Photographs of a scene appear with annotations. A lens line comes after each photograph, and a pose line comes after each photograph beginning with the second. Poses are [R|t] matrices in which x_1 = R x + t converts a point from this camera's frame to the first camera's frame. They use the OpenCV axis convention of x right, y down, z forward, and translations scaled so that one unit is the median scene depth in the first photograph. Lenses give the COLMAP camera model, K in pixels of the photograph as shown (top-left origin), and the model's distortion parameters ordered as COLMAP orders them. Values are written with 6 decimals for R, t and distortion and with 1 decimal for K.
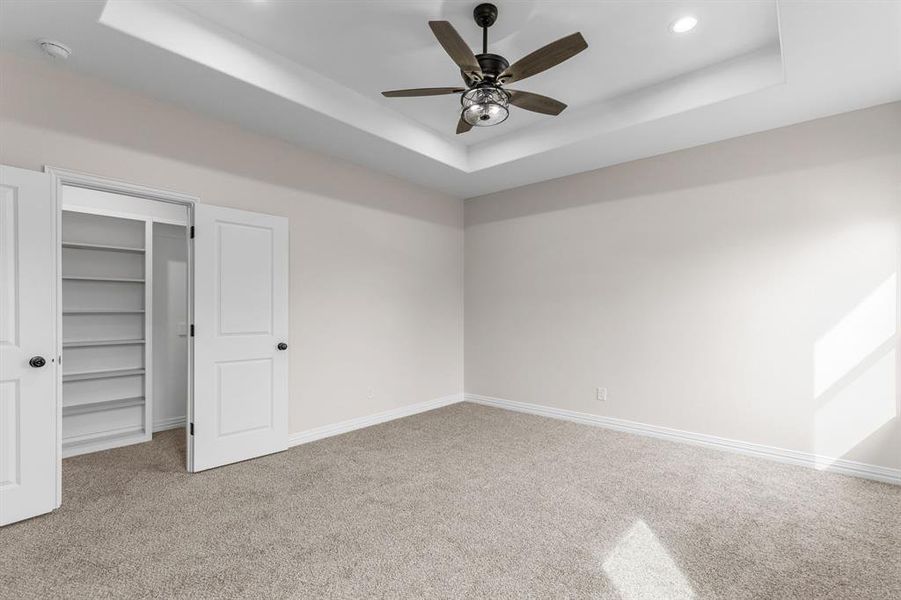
lens RADIAL K [[407.9, 0, 453.1], [0, 407.9, 302.7], [0, 0, 1]] dist [0.003463, 0.000151]
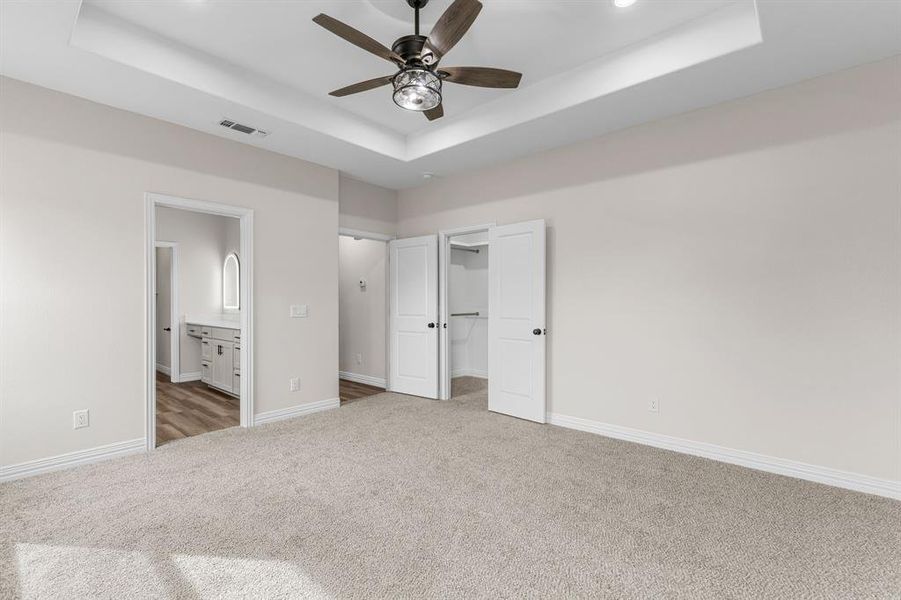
lens RADIAL K [[407.9, 0, 453.1], [0, 407.9, 302.7], [0, 0, 1]] dist [0.003463, 0.000151]
pose [[0.007329, 0.012081, -0.999900, 0.908017], [0.016271, 0.999793, 0.012199, 0.005985], [0.999841, -0.016359, 0.007131, 0.927738]]
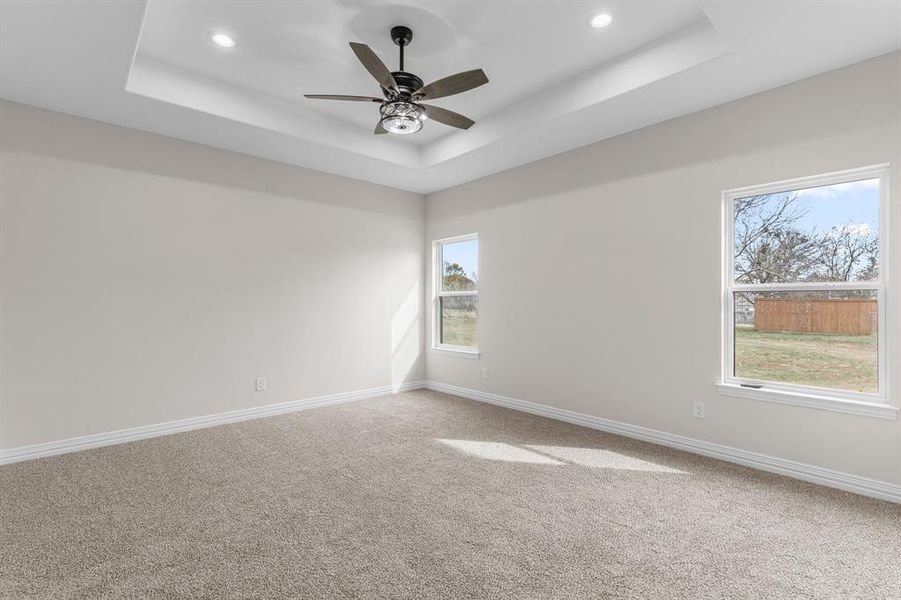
lens RADIAL K [[407.9, 0, 453.1], [0, 407.9, 302.7], [0, 0, 1]] dist [0.003463, 0.000151]
pose [[0.113299, 0.002897, 0.993557, -0.873281], [-0.016393, 0.999865, -0.001046, 0.024503], [-0.993426, -0.016169, 0.113332, 0.638334]]
